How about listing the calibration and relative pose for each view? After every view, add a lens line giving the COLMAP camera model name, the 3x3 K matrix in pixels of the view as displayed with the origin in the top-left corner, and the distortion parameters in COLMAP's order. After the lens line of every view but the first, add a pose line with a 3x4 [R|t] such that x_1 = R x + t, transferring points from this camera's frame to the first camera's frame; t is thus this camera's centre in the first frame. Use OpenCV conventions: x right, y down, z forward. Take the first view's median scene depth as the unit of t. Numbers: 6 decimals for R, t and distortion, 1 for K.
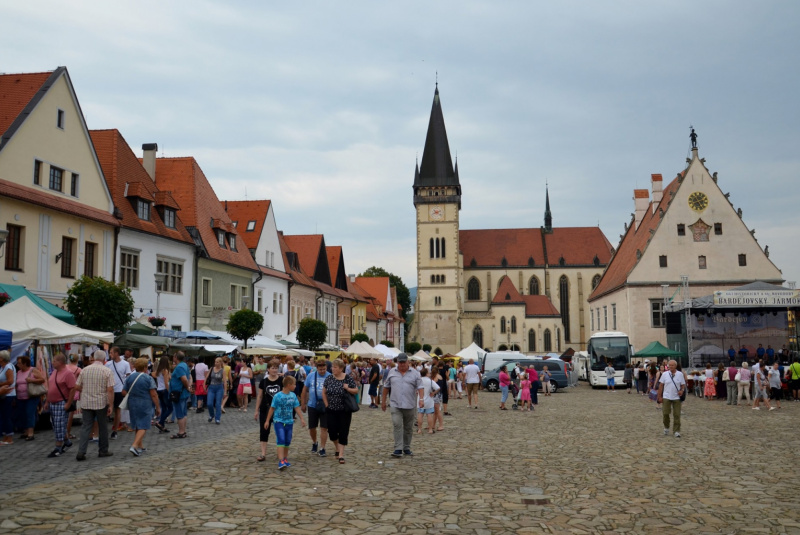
lens RADIAL K [[663.1, 0, 402.6], [0, 663.1, 266.4], [0, 0, 1]] dist [-0.036672, 0.007742]
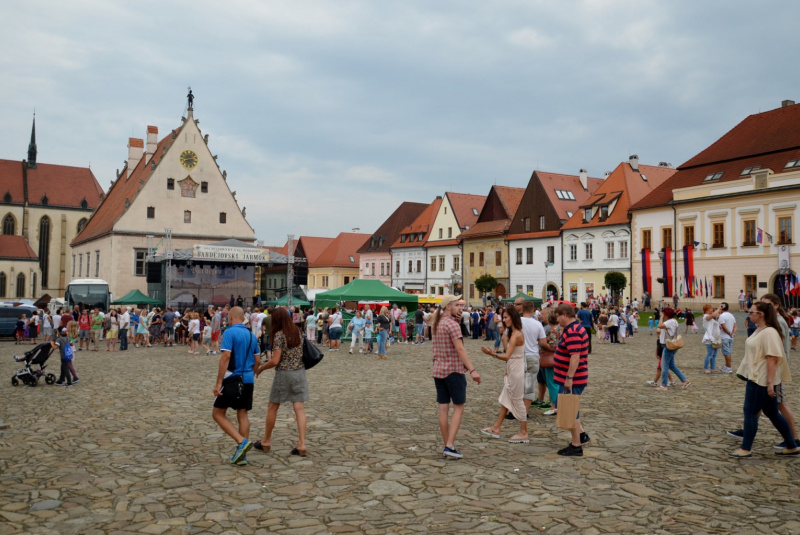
lens RADIAL K [[663.1, 0, 394.0], [0, 663.1, 253.8], [0, 0, 1]] dist [-0.036672, 0.007742]
pose [[0.744232, 0.055157, 0.665640, -0.005581], [-0.094755, 0.995224, 0.023475, -0.003696], [-0.661166, -0.080544, 0.745904, -0.028033]]
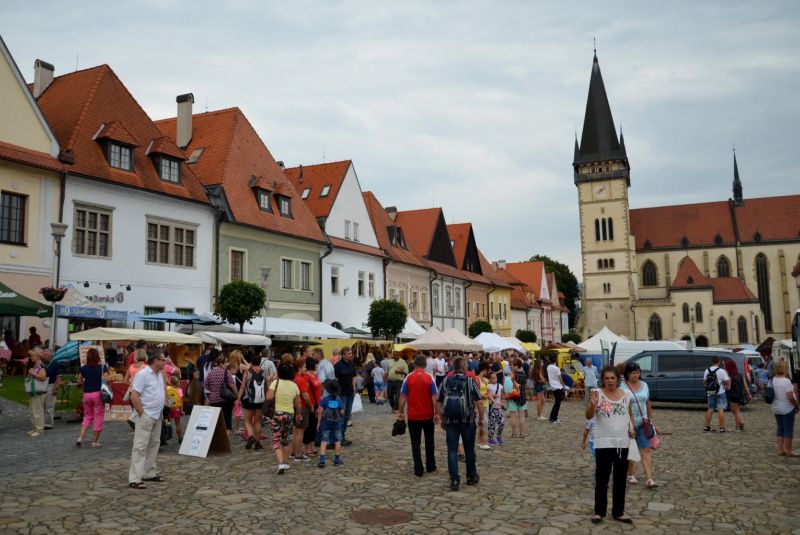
lens RADIAL K [[663.1, 0, 368.4], [0, 663.1, 255.5], [0, 0, 1]] dist [-0.036672, 0.007742]
pose [[0.953527, -0.042598, -0.298282, 0.032370], [0.040588, 0.999092, -0.012933, 0.015636], [0.298562, 0.000225, 0.954390, 0.106889]]
